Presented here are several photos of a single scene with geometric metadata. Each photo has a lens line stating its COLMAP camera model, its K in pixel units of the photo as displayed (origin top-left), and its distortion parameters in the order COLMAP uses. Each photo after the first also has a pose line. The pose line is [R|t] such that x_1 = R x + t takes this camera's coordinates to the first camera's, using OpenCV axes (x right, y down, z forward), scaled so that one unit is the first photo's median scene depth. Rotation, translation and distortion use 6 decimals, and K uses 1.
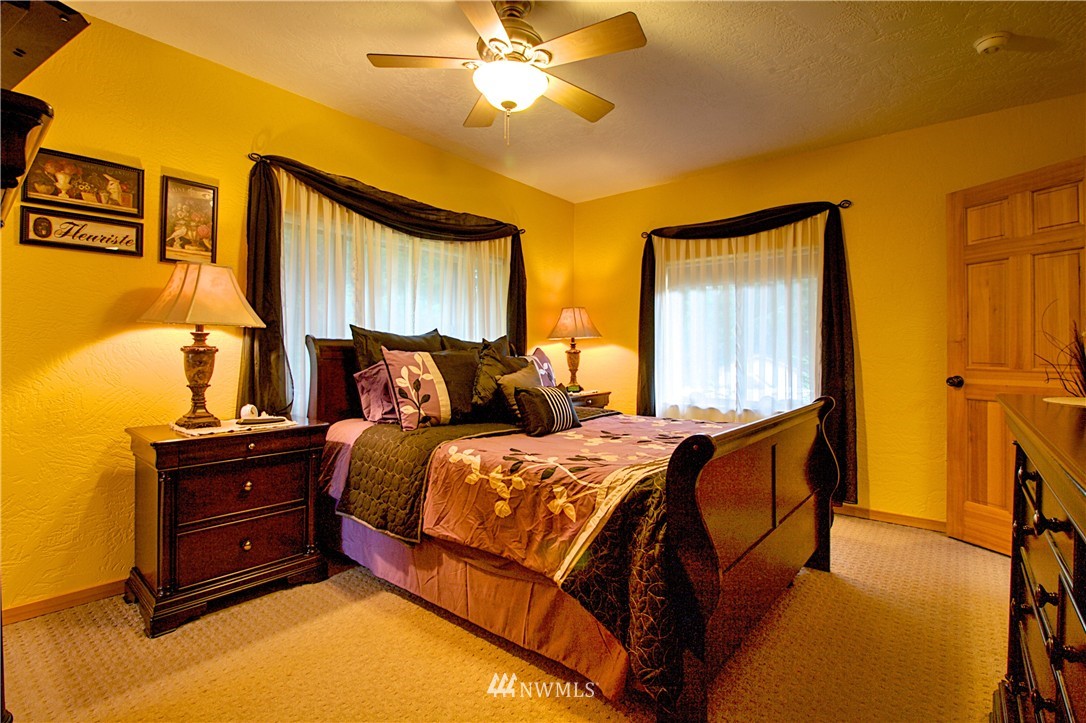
lens RADIAL K [[506.8, 0, 540.5], [0, 506.8, 349.9], [0, 0, 1]] dist [-0.003015, -0.000908]
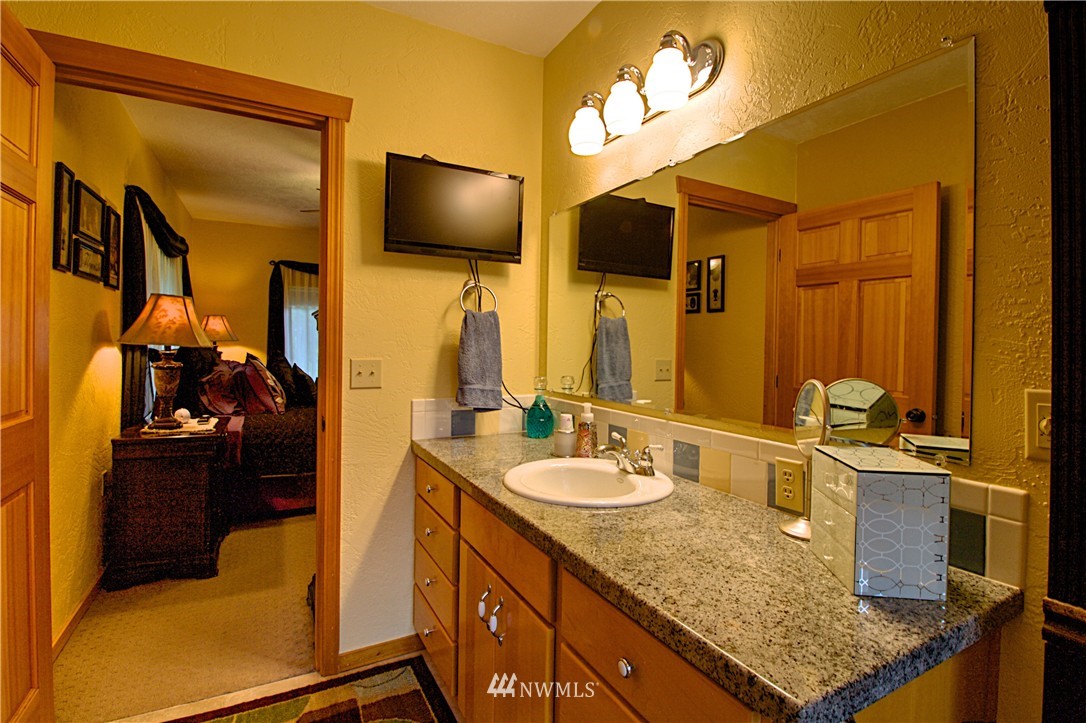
lens RADIAL K [[506.8, 0, 543.7], [0, 506.8, 353.2], [0, 0, 1]] dist [-0.003015, -0.000908]
pose [[0.373197, -0.021037, 0.927514, -1.298868], [-0.015586, 0.999460, 0.028940, -0.071620], [-0.927621, -0.025256, 0.372667, -0.255997]]
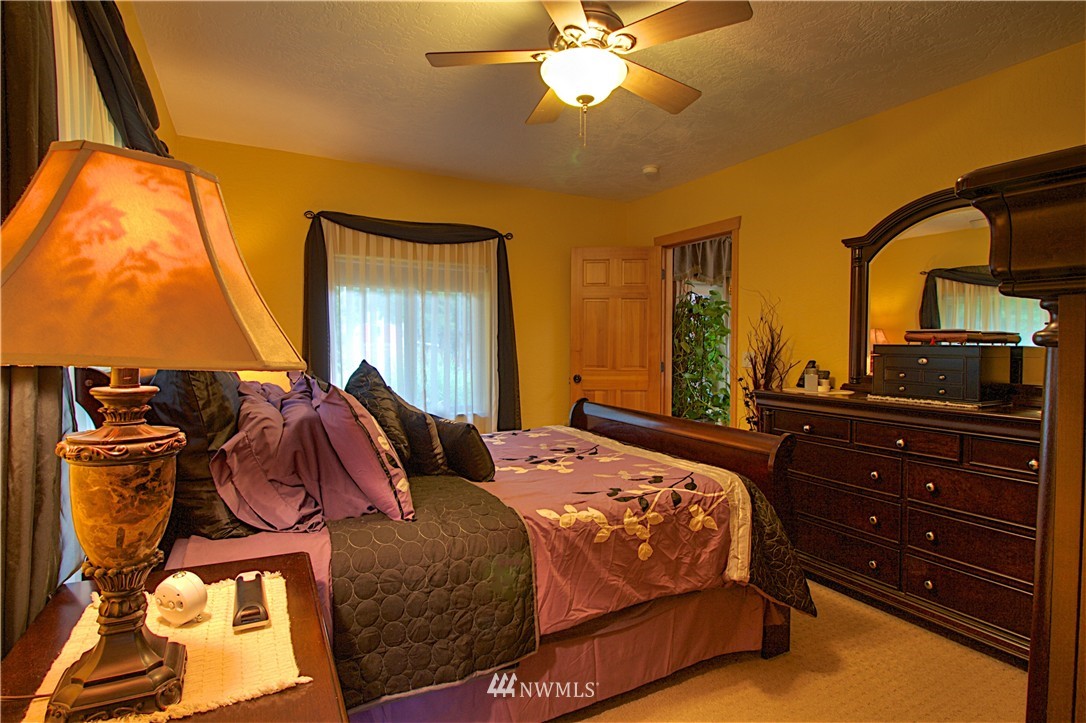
lens RADIAL K [[551.0, 0, 541.5], [0, 551.0, 357.7], [0, 0, 1]] dist [0.000686, -0.001038]
pose [[0.381415, -0.028908, 0.923952, -0.785339], [-0.005329, 0.999426, 0.033470, -0.058359], [-0.924388, -0.017690, 0.381042, 0.571731]]
